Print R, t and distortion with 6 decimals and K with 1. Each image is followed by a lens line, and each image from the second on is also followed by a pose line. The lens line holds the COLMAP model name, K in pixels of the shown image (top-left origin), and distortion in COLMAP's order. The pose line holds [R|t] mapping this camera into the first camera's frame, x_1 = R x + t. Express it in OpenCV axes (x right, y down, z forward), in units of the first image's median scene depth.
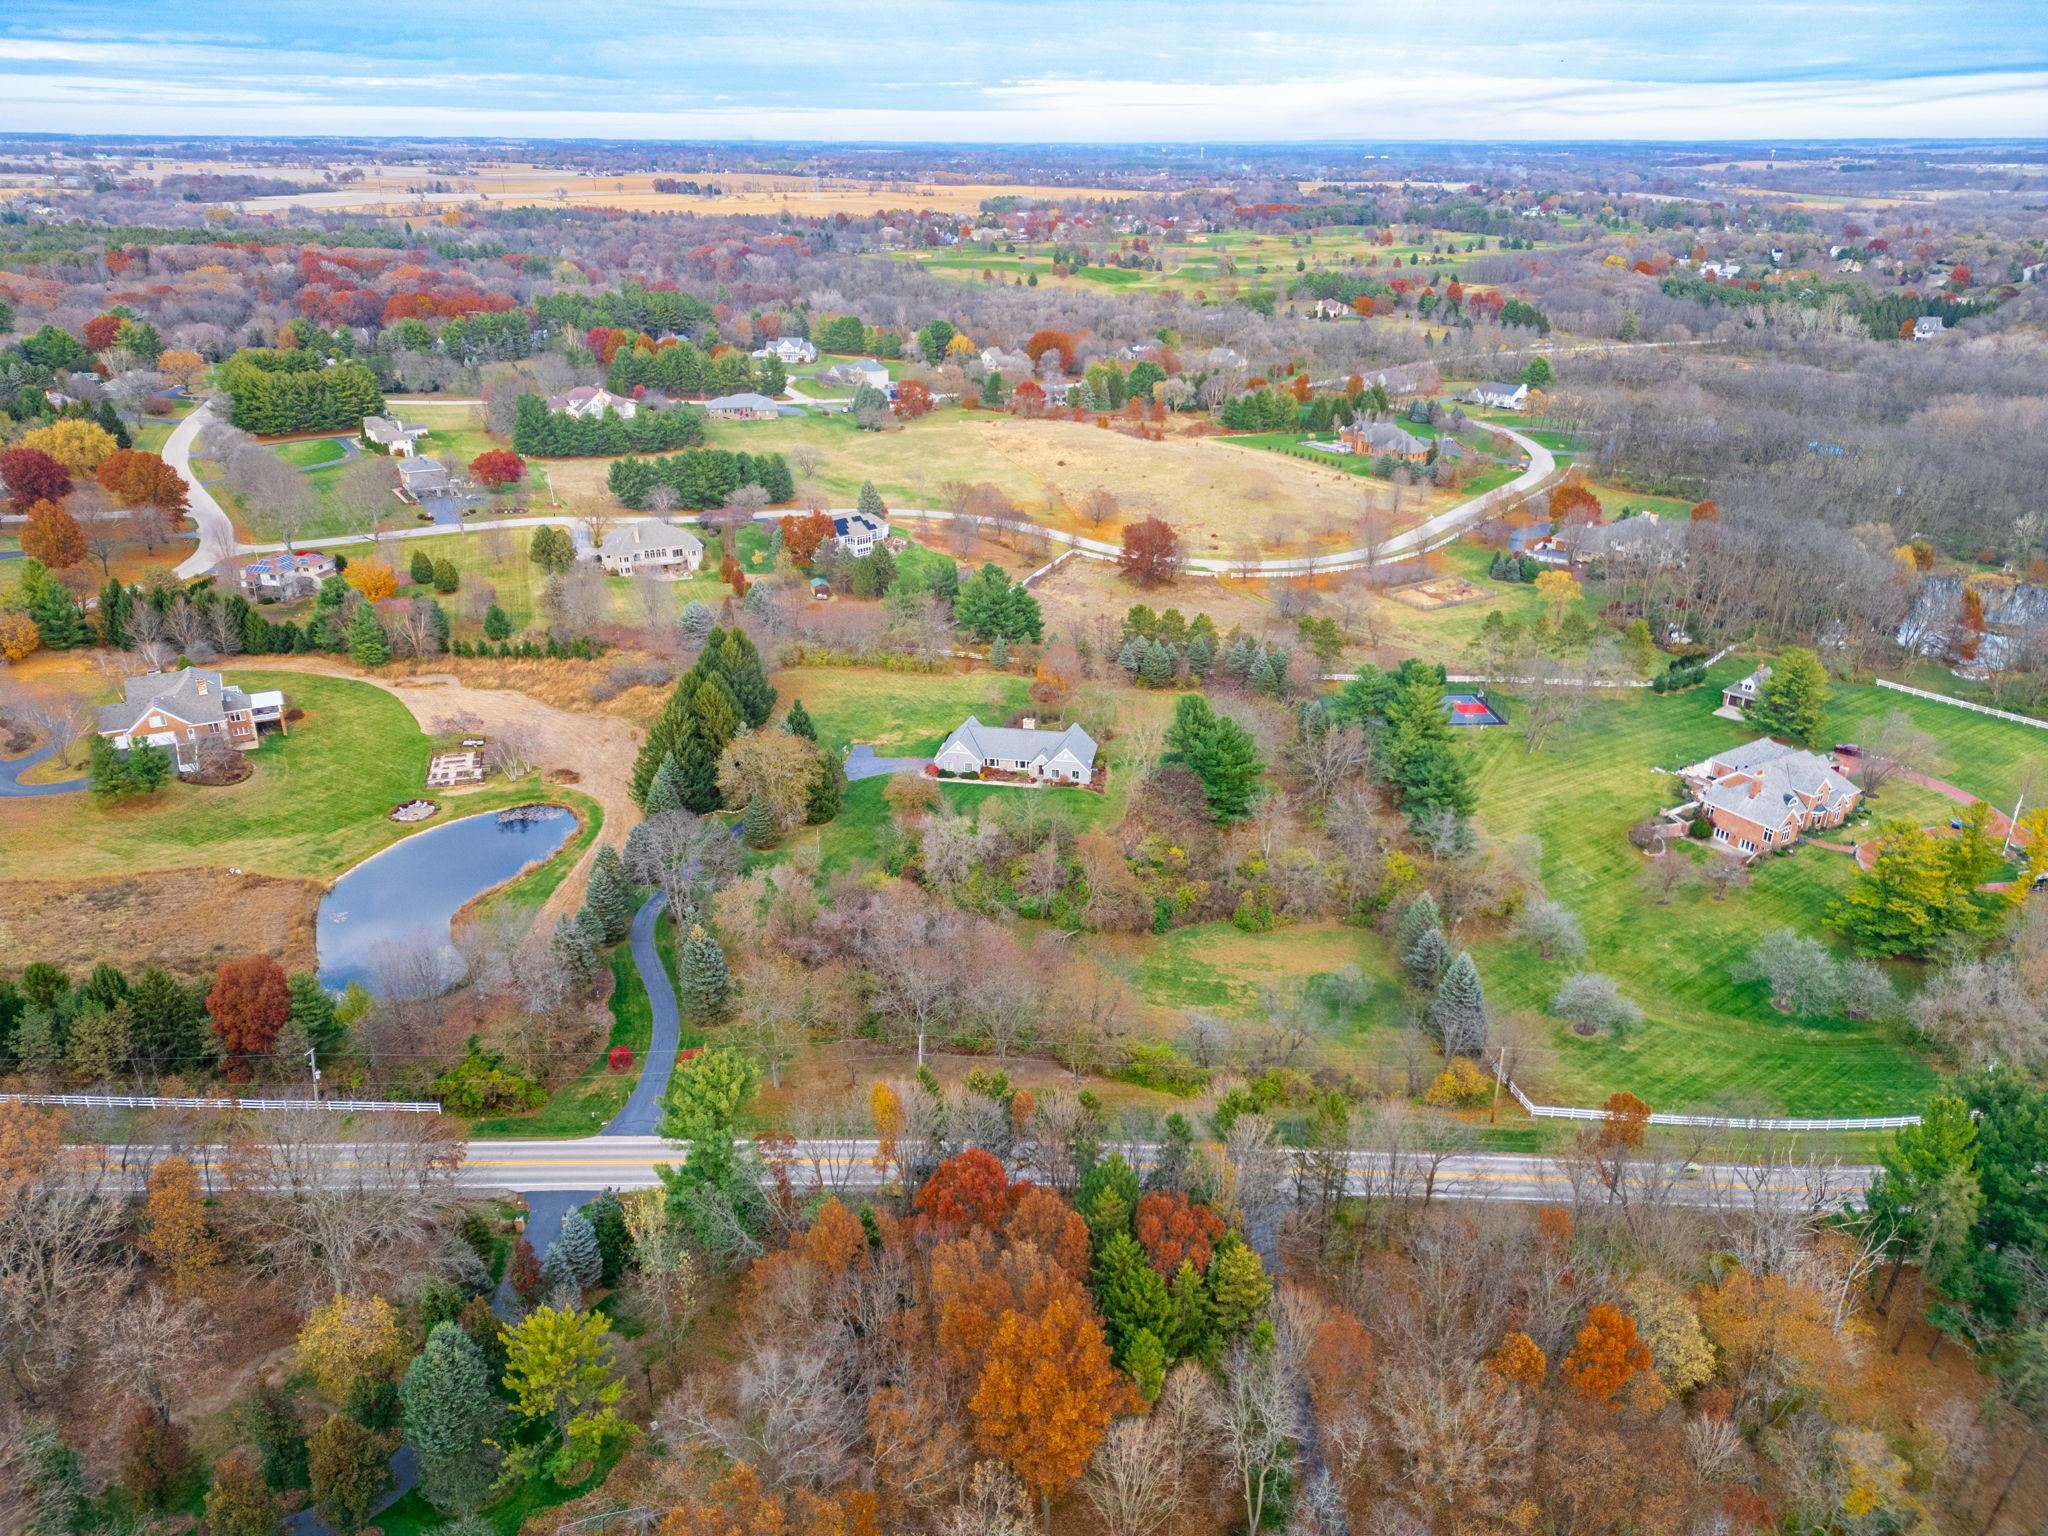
lens RADIAL K [[1433.2, 0, 1024.0], [0, 1433.2, 768.0], [0, 0, 1]] dist [0.061556, -0.057788]
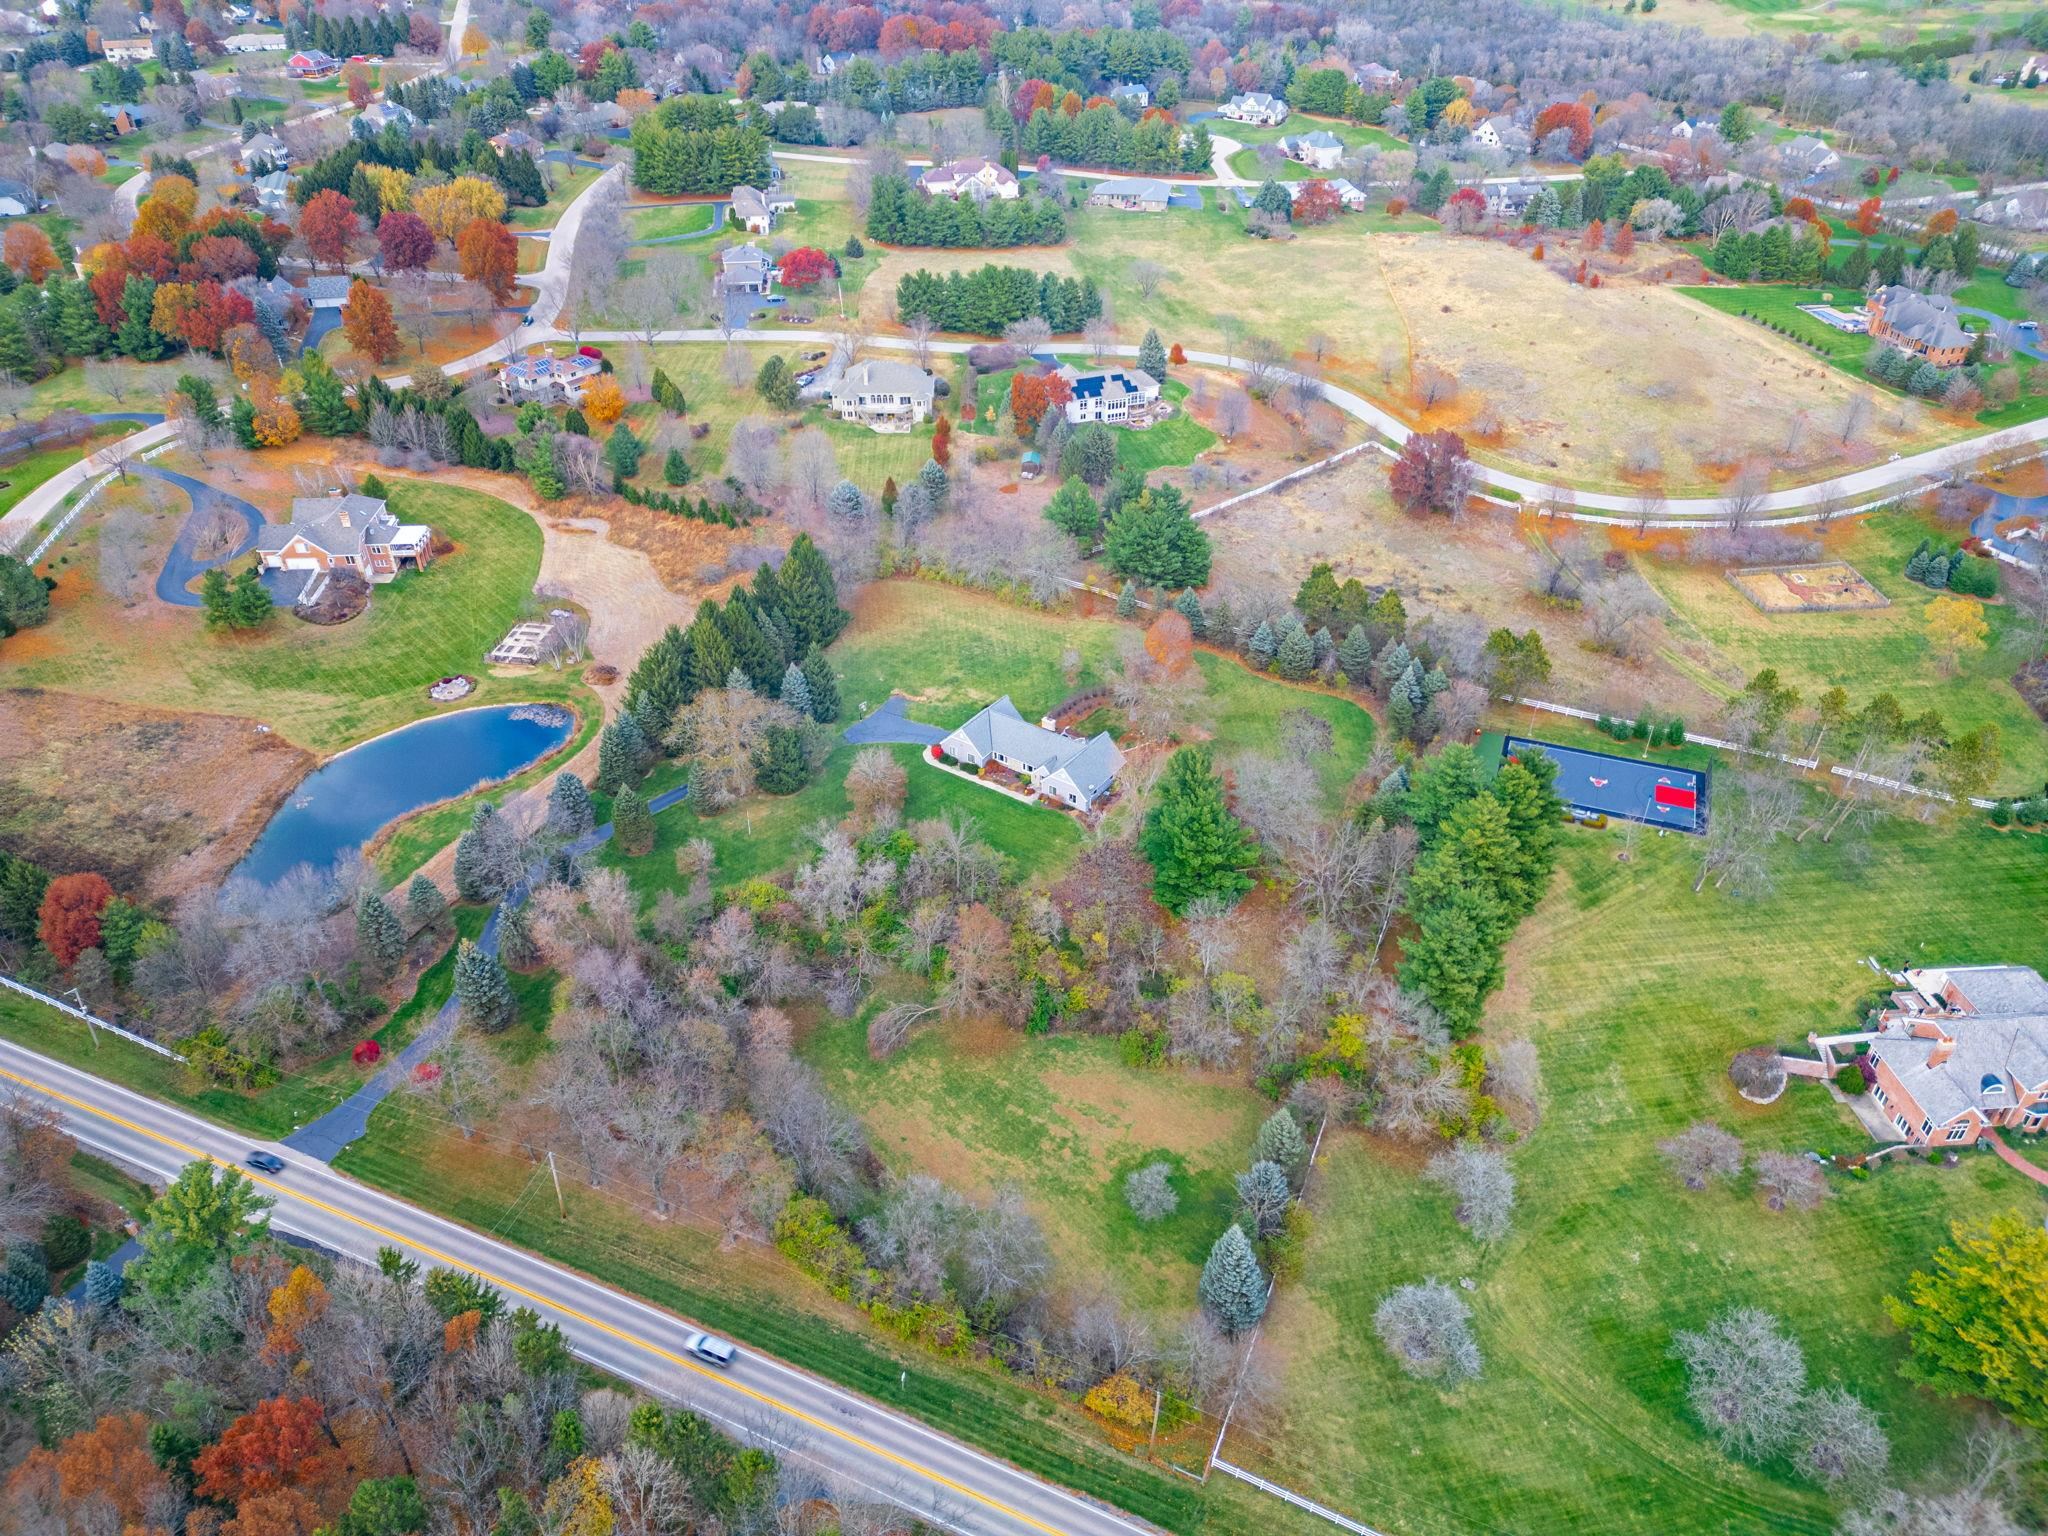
lens RADIAL K [[1433.2, 0, 1024.0], [0, 1433.2, 768.0], [0, 0, 1]] dist [0.061556, -0.057788]
pose [[0.907808, 0.231880, -0.349451, 0.250743], [-0.160374, 0.961855, 0.221621, -0.162932], [0.387511, -0.145147, 0.910367, 0.163597]]
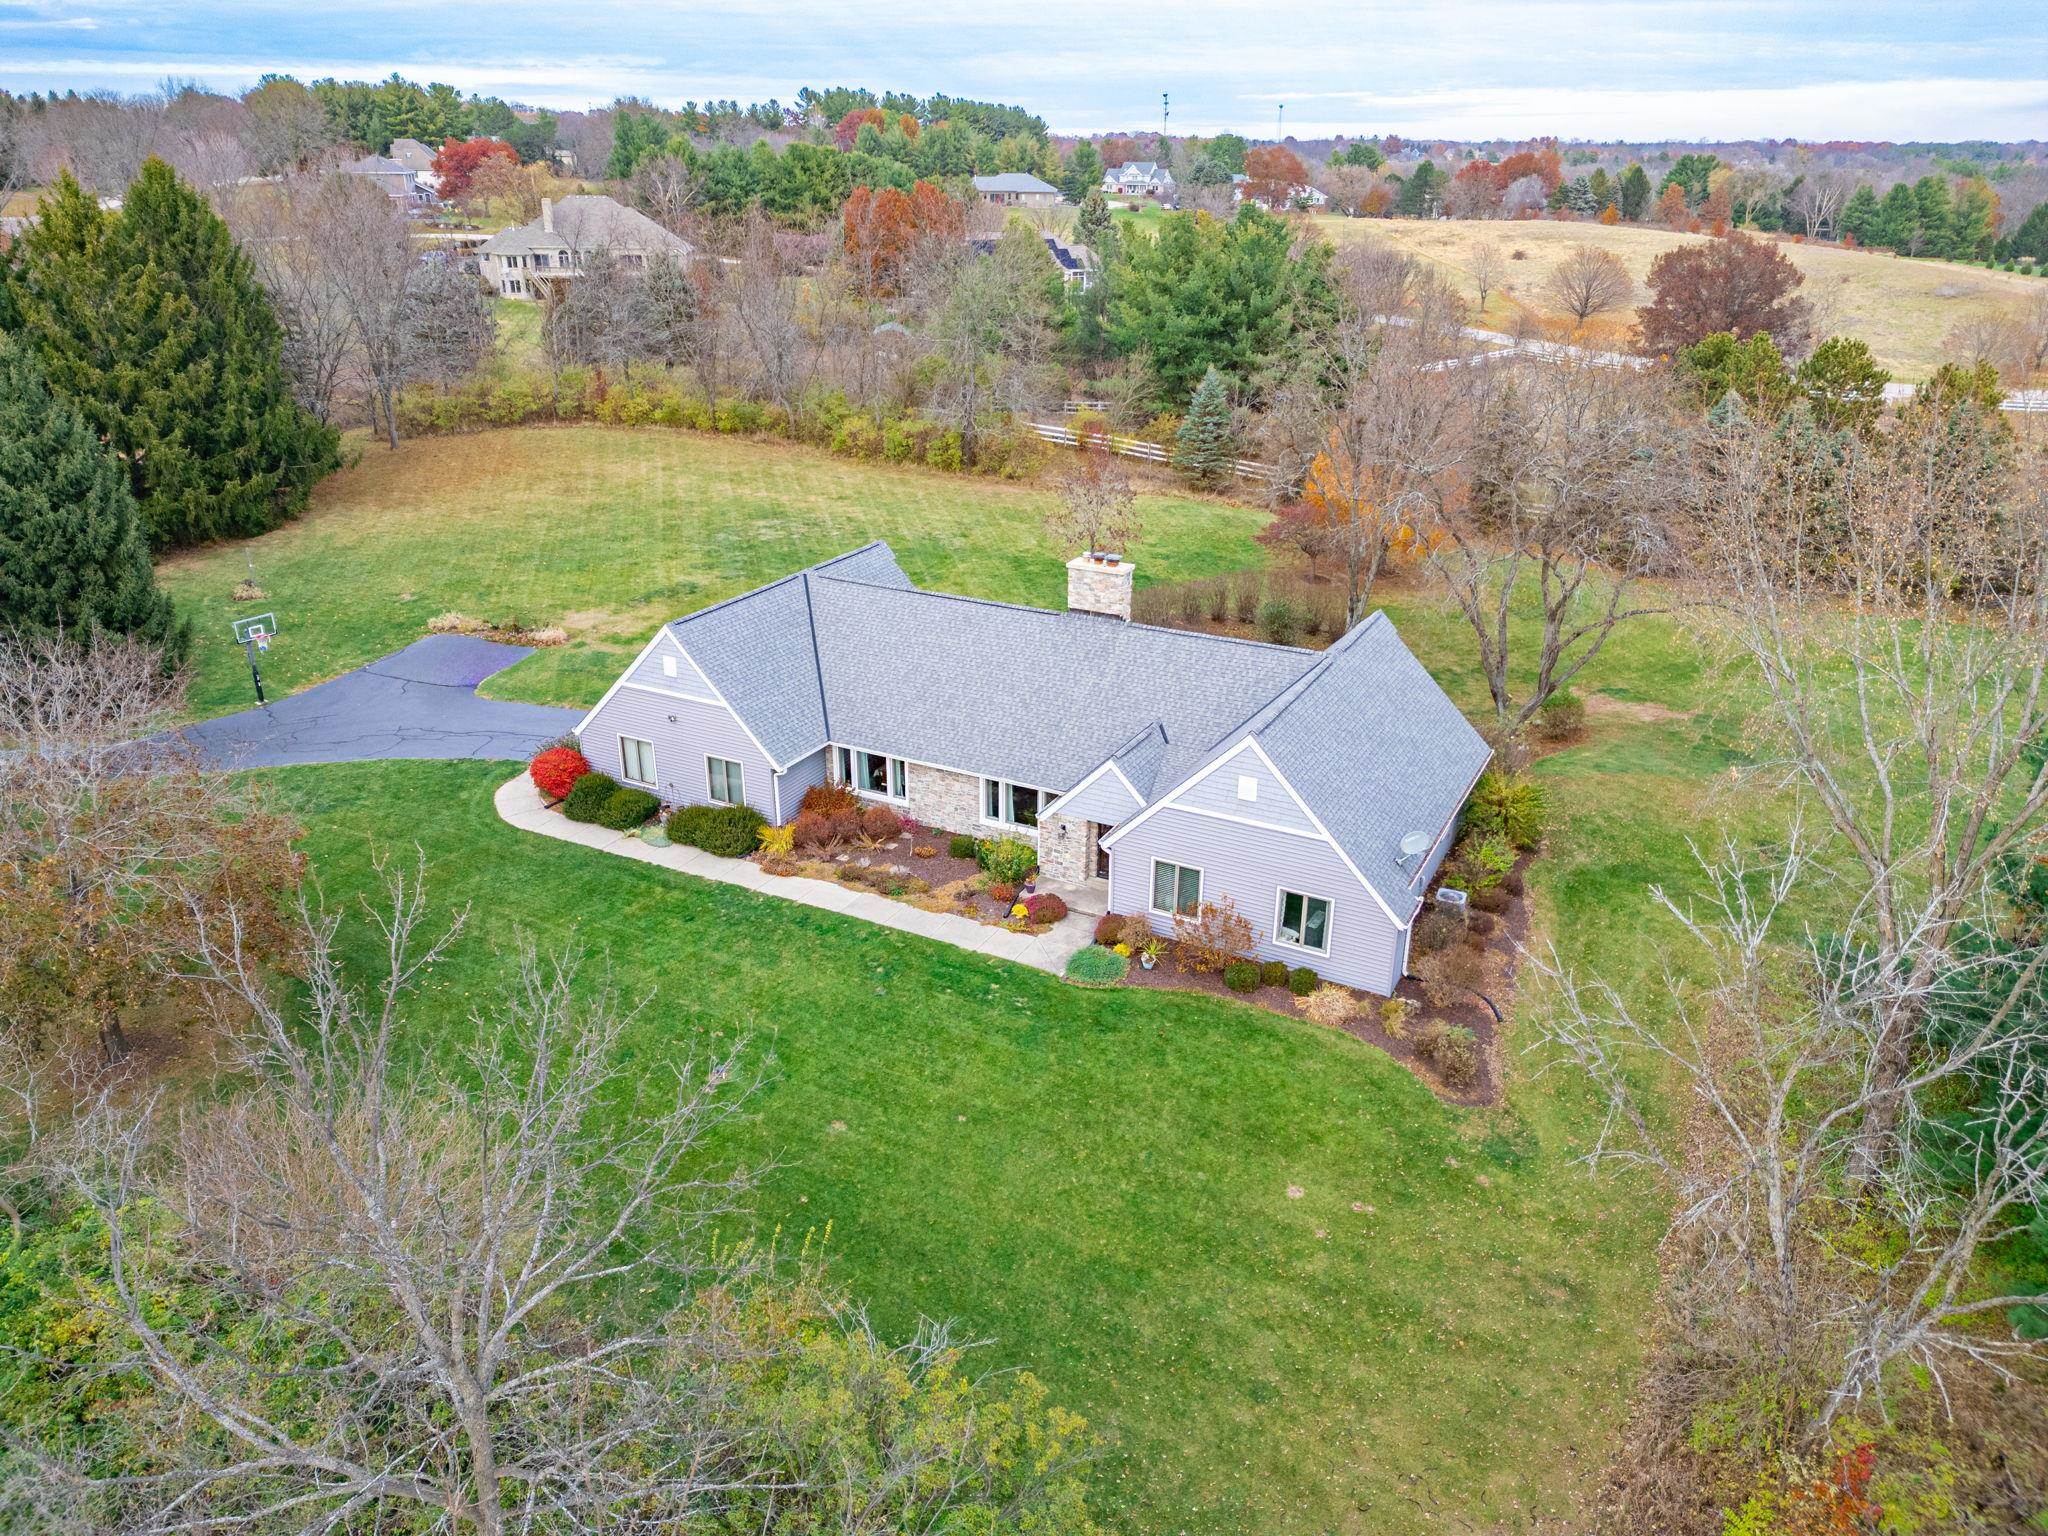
lens RADIAL K [[1433.2, 0, 1024.0], [0, 1433.2, 768.0], [0, 0, 1]] dist [0.061556, -0.057788]
pose [[0.952124, 0.120063, -0.281148, 0.039444], [-0.122567, 0.992422, 0.008728, -0.006998], [0.280066, 0.026149, 0.959625, 0.688688]]
